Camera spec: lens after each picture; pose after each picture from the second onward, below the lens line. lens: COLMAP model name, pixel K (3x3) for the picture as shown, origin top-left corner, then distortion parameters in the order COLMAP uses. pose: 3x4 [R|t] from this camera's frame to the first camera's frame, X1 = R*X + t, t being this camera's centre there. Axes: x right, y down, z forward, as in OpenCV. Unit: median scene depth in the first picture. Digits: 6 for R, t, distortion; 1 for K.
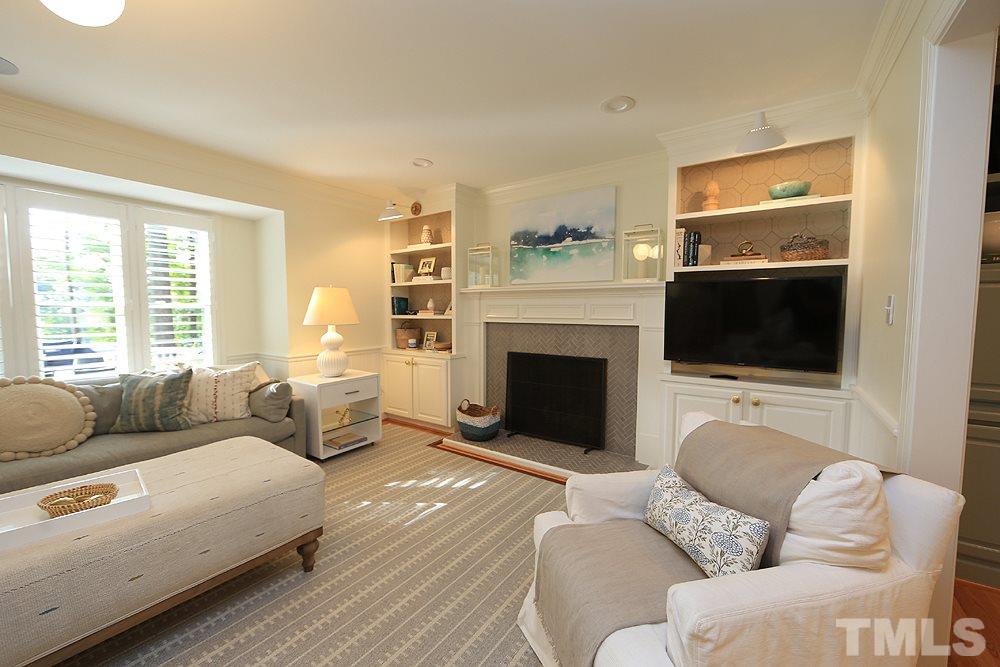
lens RADIAL K [[396.2, 0, 499.4], [0, 396.2, 333.5], [0, 0, 1]] dist [-0.002181, 0.000183]
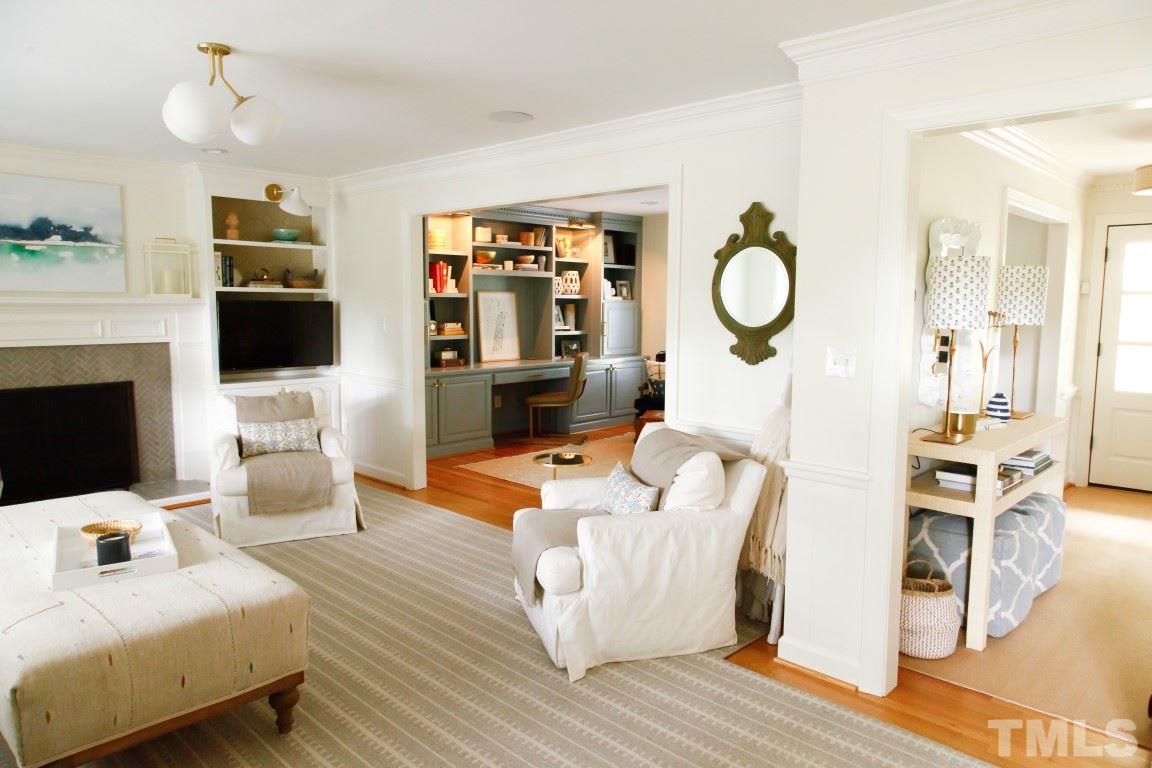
lens RADIAL K [[758.8, 0, 576.9], [0, 758.8, 384.7], [0, 0, 1]] dist [0.003450, 0.000804]
pose [[0.146007, -0.109568, 0.983197, -1.237023], [0.057101, 0.993124, 0.102195, -0.044491], [-0.987634, 0.041220, 0.151260, -0.246572]]
